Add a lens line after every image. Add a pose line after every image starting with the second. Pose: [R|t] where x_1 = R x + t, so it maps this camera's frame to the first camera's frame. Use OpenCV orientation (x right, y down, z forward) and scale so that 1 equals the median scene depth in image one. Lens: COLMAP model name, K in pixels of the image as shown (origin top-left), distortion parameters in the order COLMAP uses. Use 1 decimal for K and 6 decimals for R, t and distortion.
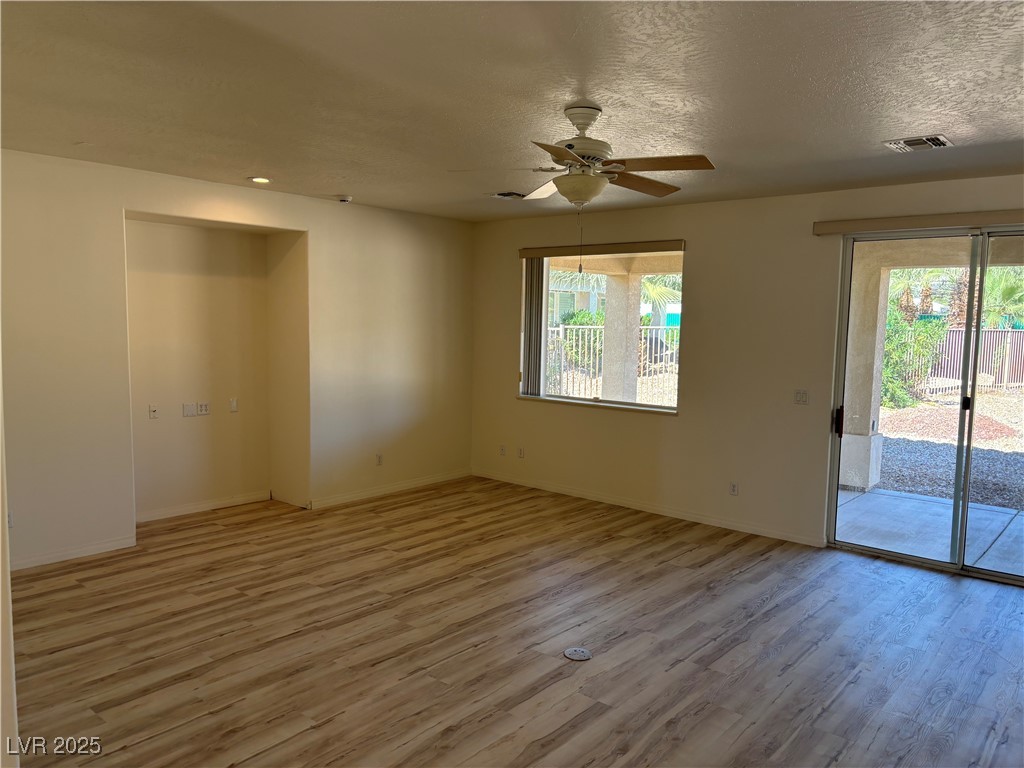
lens RADIAL K [[771.8, 0, 514.4], [0, 771.8, 383.1], [0, 0, 1]] dist [0.036872, -0.024663]
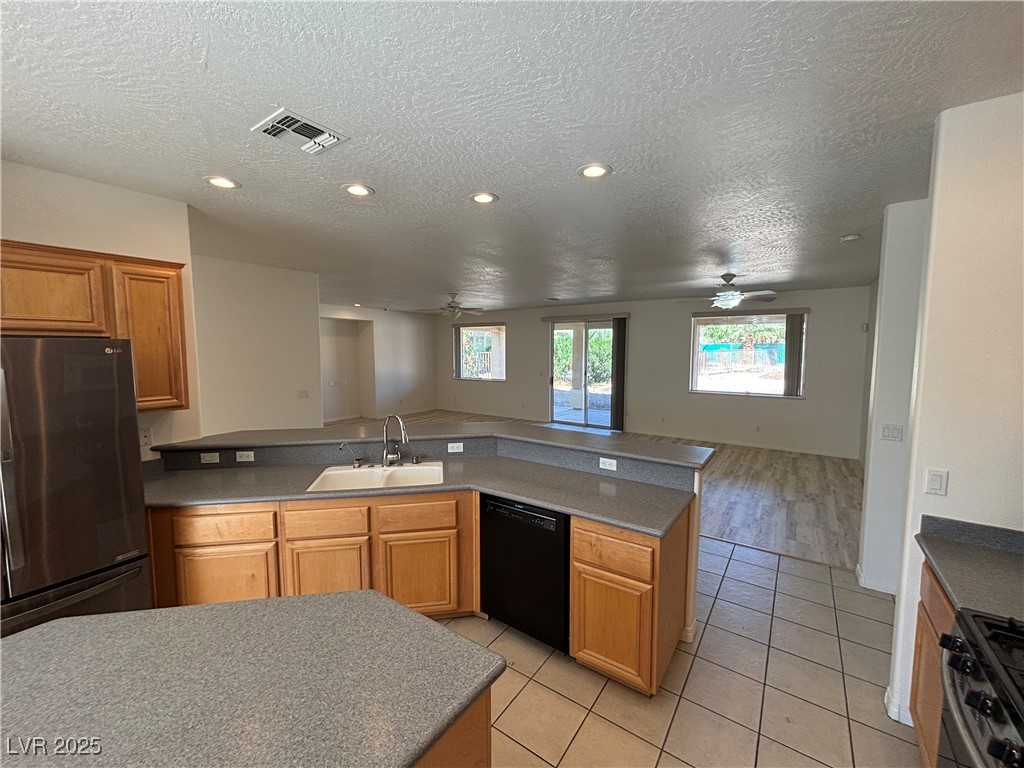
lens RADIAL K [[412.3, 0, 516.2], [0, 412.3, 383.1], [0, 0, 1]] dist [0.002834, 0.000878]
pose [[0.995135, -0.026961, 0.094763, 0.117939], [0.026908, 0.999636, 0.001838, 0.049479], [-0.094779, 0.000721, 0.995498, -0.618300]]
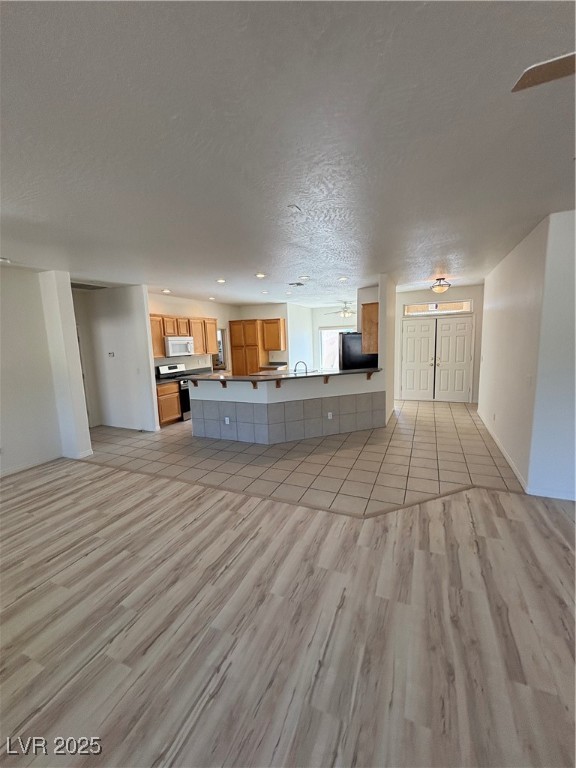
lens RADIAL K [[309.2, 0, 288.6], [0, 309.2, 386.8], [0, 0, 1]] dist [0.002834, 0.000878]
pose [[-0.960891, 0.056054, -0.271196, 0.302020], [-0.007366, 0.973780, 0.227371, -0.047667], [0.276830, 0.220476, -0.935284, 0.715591]]
